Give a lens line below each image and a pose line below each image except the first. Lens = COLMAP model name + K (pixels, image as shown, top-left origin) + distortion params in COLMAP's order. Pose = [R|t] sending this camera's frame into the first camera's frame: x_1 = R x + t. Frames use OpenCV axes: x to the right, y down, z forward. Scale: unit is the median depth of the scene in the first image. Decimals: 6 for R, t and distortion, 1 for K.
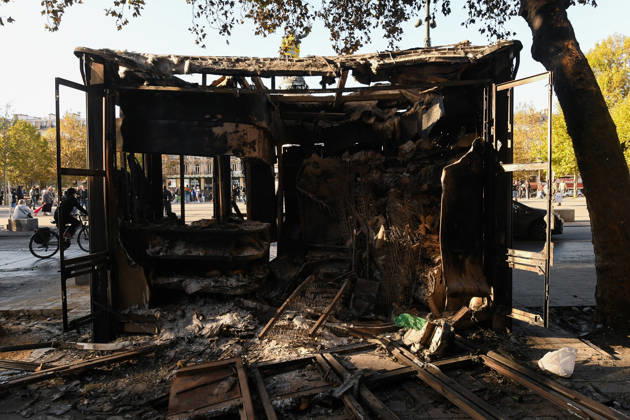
lens RADIAL K [[423.2, 0, 313.6], [0, 423.2, 219.5], [0, 0, 1]] dist [-0.000178, -0.001712]
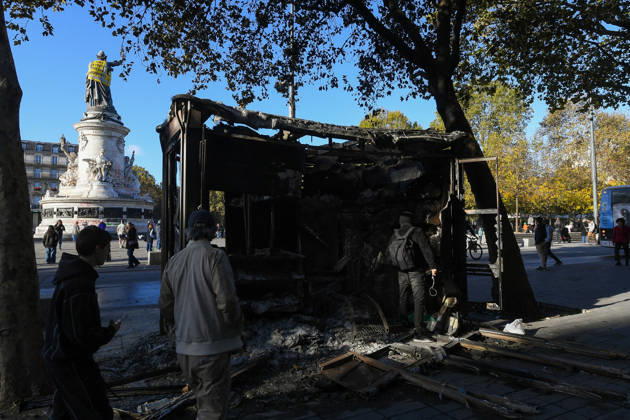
lens RADIAL K [[423.2, 0, 313.6], [0, 423.2, 219.5], [0, 0, 1]] dist [-0.000178, -0.001712]
pose [[0.881091, 0.015359, 0.472697, -0.703093], [0.026491, 0.996301, -0.081749, 0.017619], [-0.472204, 0.084551, 0.877425, -0.096197]]
